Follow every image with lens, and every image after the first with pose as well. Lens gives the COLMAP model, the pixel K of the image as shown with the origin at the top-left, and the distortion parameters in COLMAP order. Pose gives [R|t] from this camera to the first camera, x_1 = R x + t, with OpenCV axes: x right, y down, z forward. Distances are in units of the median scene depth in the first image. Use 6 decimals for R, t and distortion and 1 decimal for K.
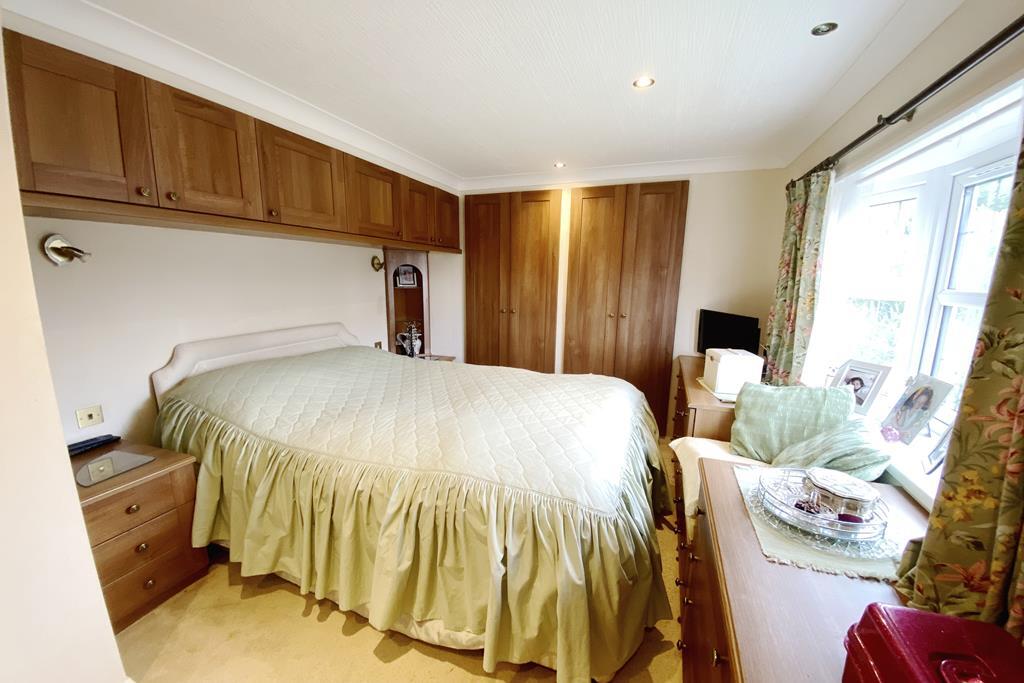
lens RADIAL K [[404.2, 0, 513.8], [0, 404.2, 347.8], [0, 0, 1]] dist [0.001999, -0.002741]
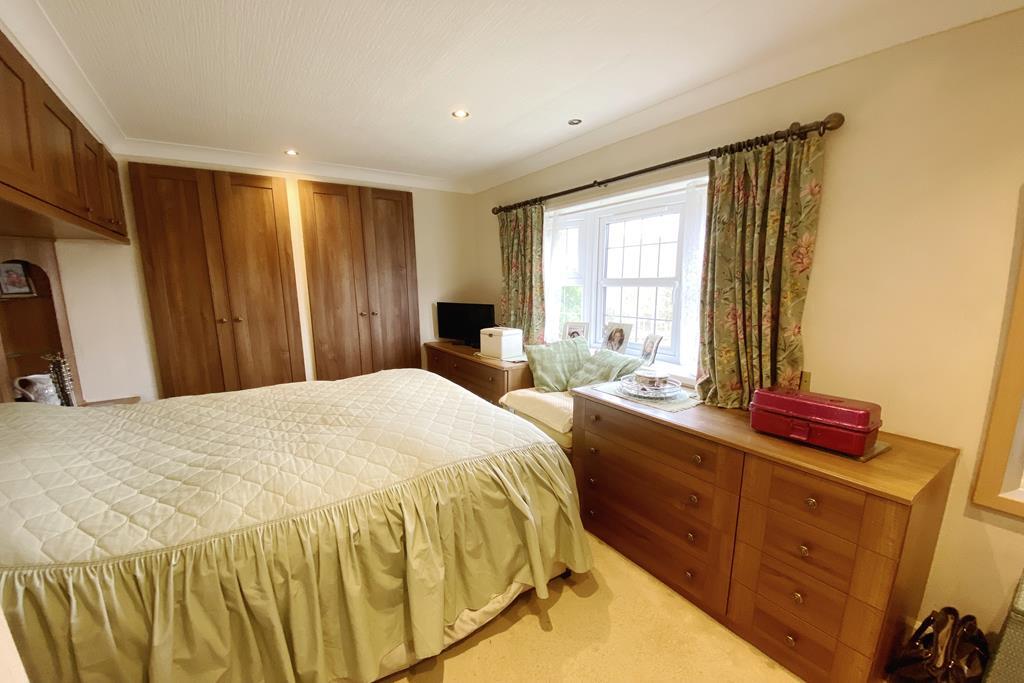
lens RADIAL K [[404.2, 0, 491.4], [0, 404.2, 350.1], [0, 0, 1]] dist [0.001999, -0.002741]
pose [[0.610946, -0.148728, 0.777576, -0.370246], [0.152724, 0.985887, 0.068576, -0.010353], [-0.776801, 0.076859, 0.625038, 0.120793]]
